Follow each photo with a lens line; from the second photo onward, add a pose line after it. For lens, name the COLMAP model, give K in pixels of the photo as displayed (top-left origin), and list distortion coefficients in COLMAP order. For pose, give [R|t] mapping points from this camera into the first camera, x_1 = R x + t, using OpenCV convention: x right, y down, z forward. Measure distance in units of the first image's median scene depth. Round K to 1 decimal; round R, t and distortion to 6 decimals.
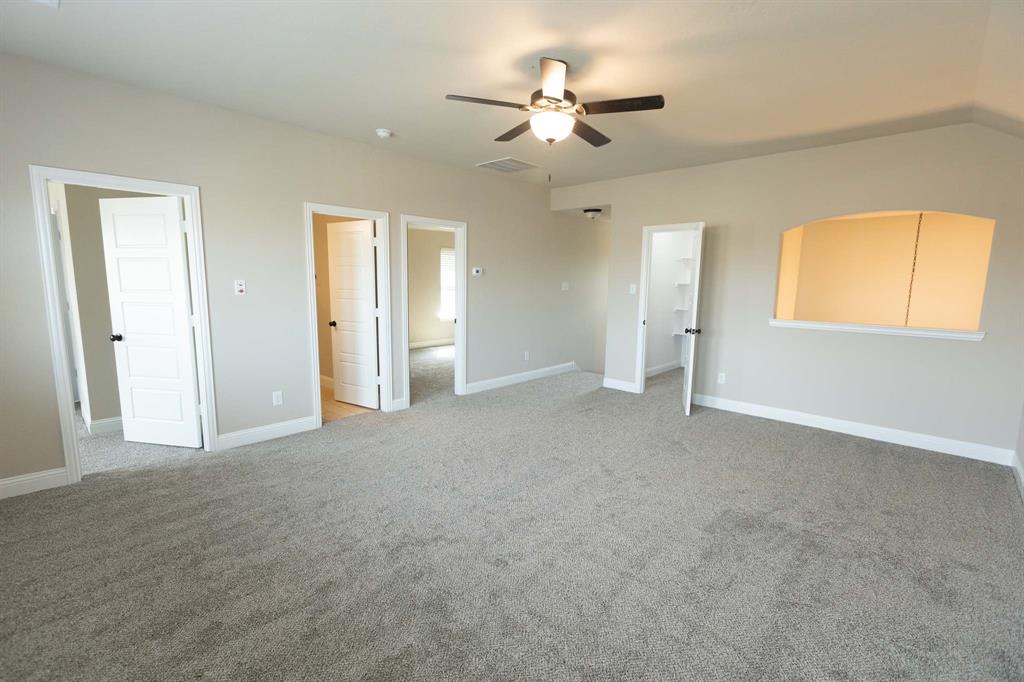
lens RADIAL K [[452.4, 0, 512.0], [0, 452.4, 341.0], [0, 0, 1]] dist [0.000827, 0.000167]
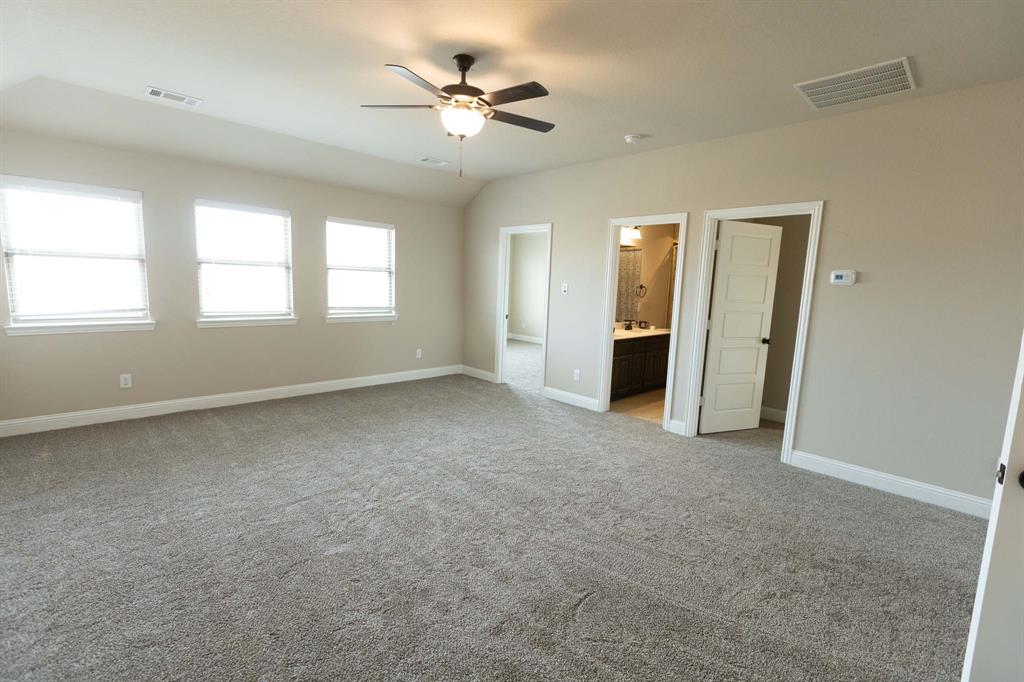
lens RADIAL K [[452.4, 0, 512.0], [0, 452.4, 341.0], [0, 0, 1]] dist [0.000827, 0.000167]
pose [[-0.033125, 0.118899, -0.992354, 0.801356], [-0.170663, 0.977643, 0.122833, -0.100966], [0.984773, 0.173427, -0.012093, 0.854238]]
